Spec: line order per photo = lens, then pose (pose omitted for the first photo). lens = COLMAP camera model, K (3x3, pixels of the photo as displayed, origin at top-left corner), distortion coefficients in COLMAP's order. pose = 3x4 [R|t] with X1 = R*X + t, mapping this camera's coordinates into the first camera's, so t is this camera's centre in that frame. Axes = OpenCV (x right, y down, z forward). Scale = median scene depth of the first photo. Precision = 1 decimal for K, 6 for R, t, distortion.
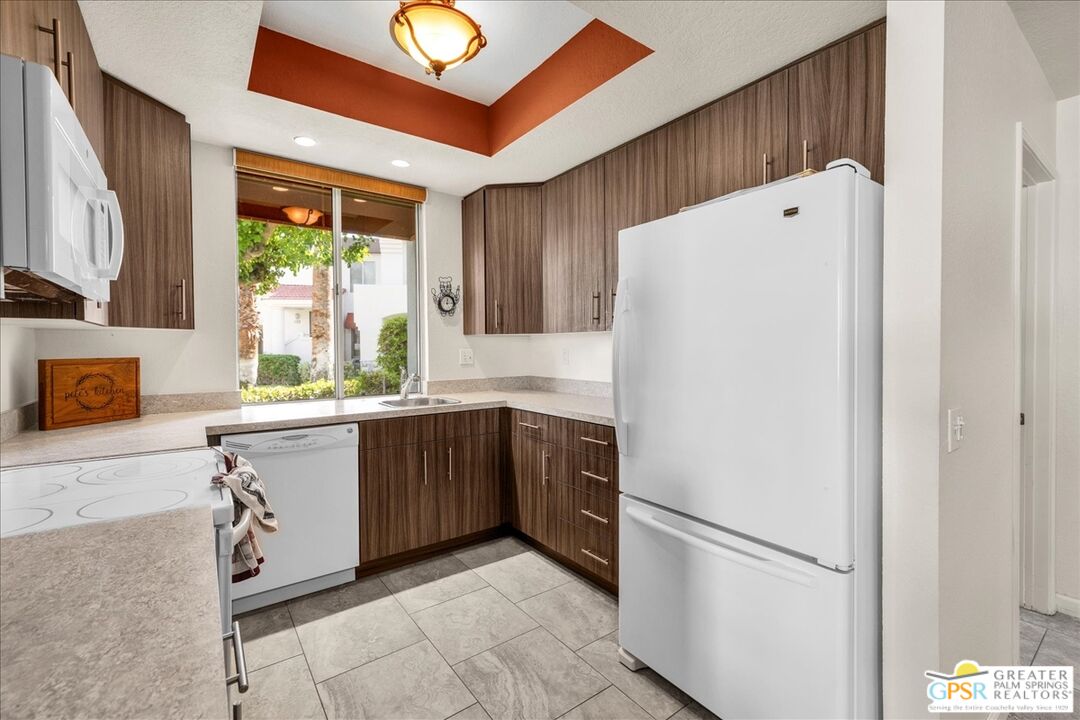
lens RADIAL K [[463.4, 0, 534.3], [0, 463.4, 357.0], [0, 0, 1]] dist [0.001591, -0.000047]
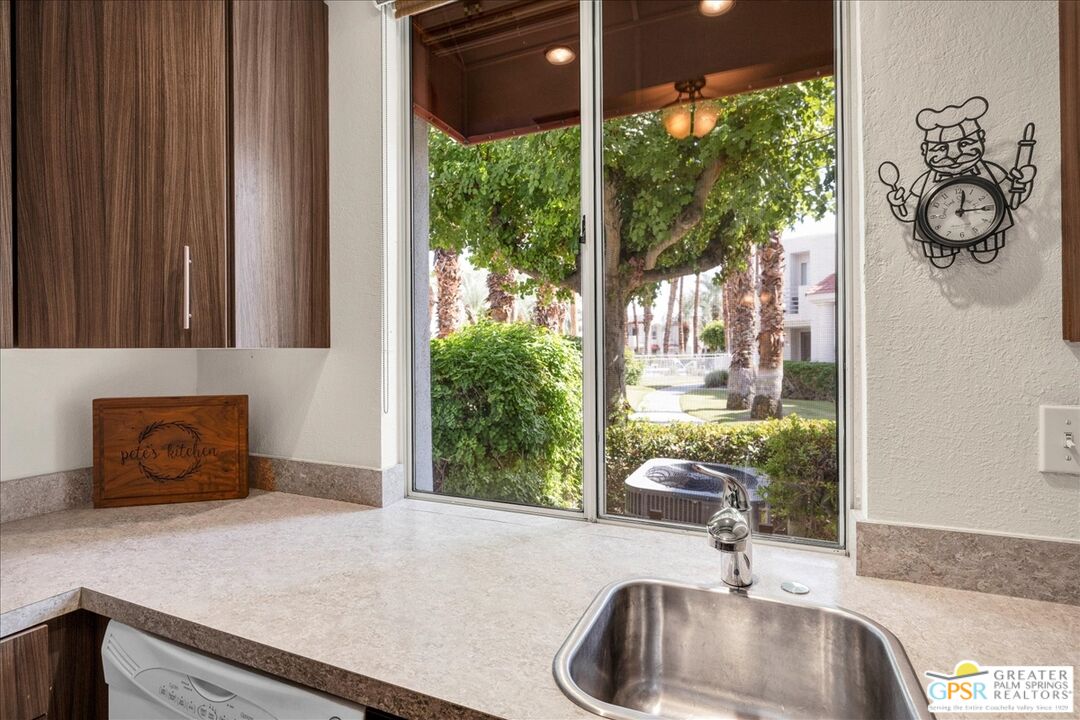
lens RADIAL K [[528.1, 0, 538.6], [0, 528.1, 352.2], [0, 0, 1]] dist [-0.002044, 0.000482]
pose [[0.500204, 0.001349, -0.865907, -0.096682], [-0.017056, 0.999820, -0.008295, -0.058931], [0.865740, 0.018918, 0.500137, 1.061808]]
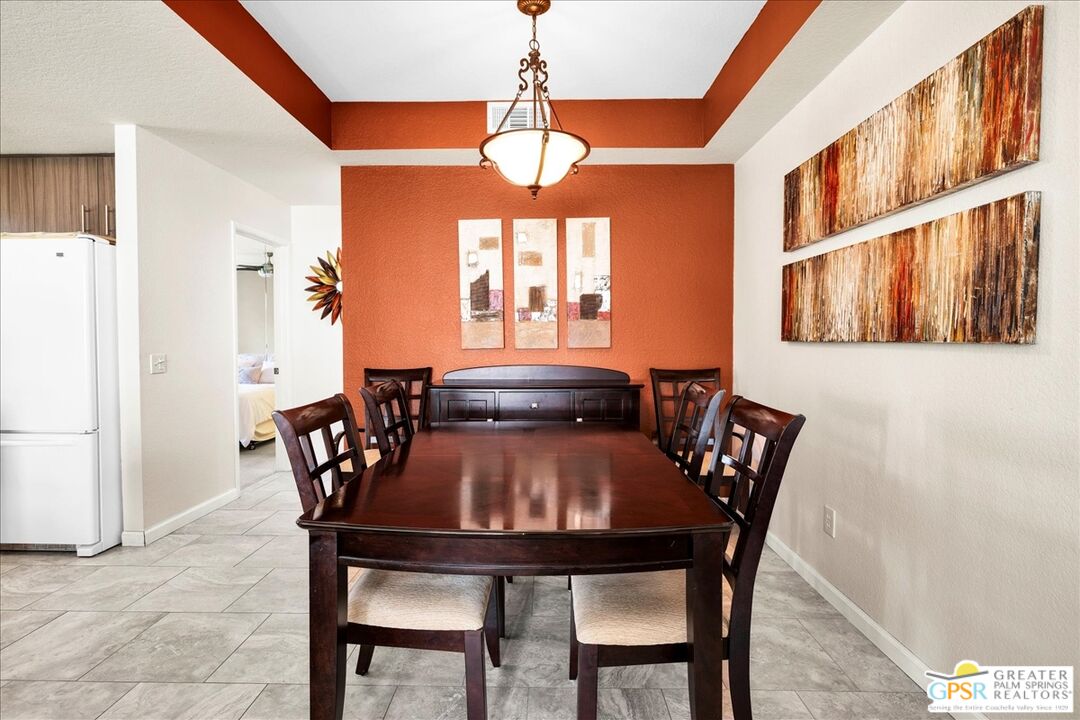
lens RADIAL K [[528.1, 0, 535.9], [0, 528.1, 360.4], [0, 0, 1]] dist [-0.002044, 0.000482]
pose [[0.616152, -0.010366, 0.787559, 0.023345], [0.000272, 0.999916, 0.012947, 0.058563], [-0.787627, -0.007763, 0.616103, -1.111559]]
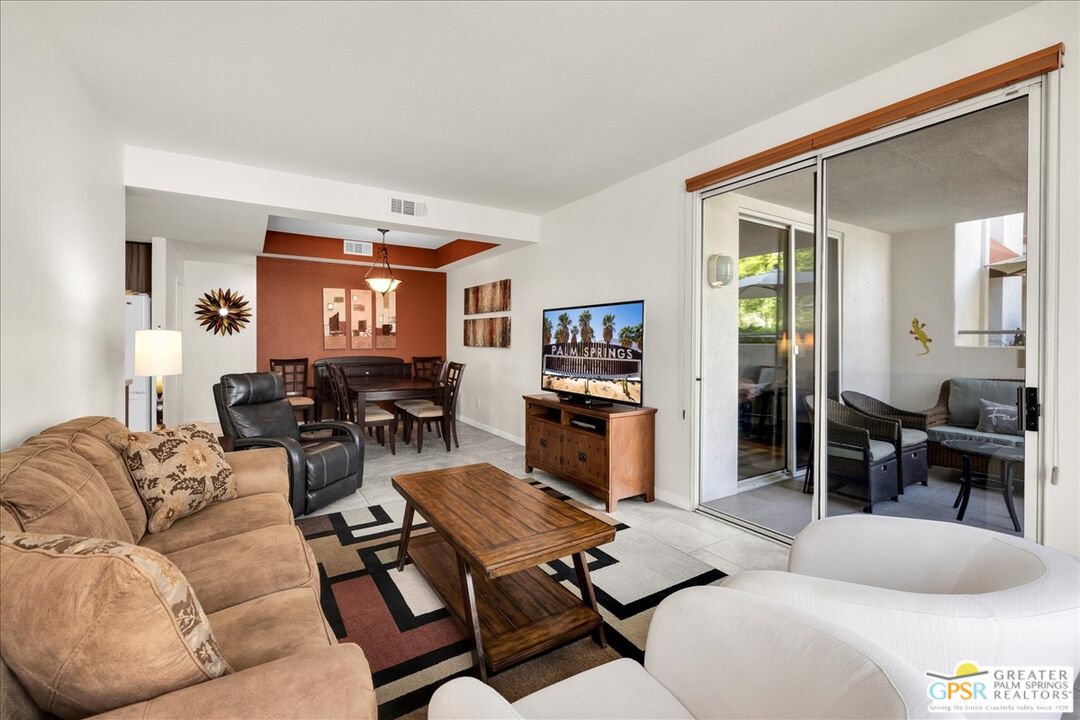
lens RADIAL K [[463.4, 0, 534.7], [0, 463.4, 340.1], [0, 0, 1]] dist [0.001591, -0.000047]
pose [[0.087534, 0.019412, 0.995972, -1.720313], [0.007441, 0.999769, -0.020140, 0.058302], [-0.996134, 0.009174, 0.087369, -1.552296]]
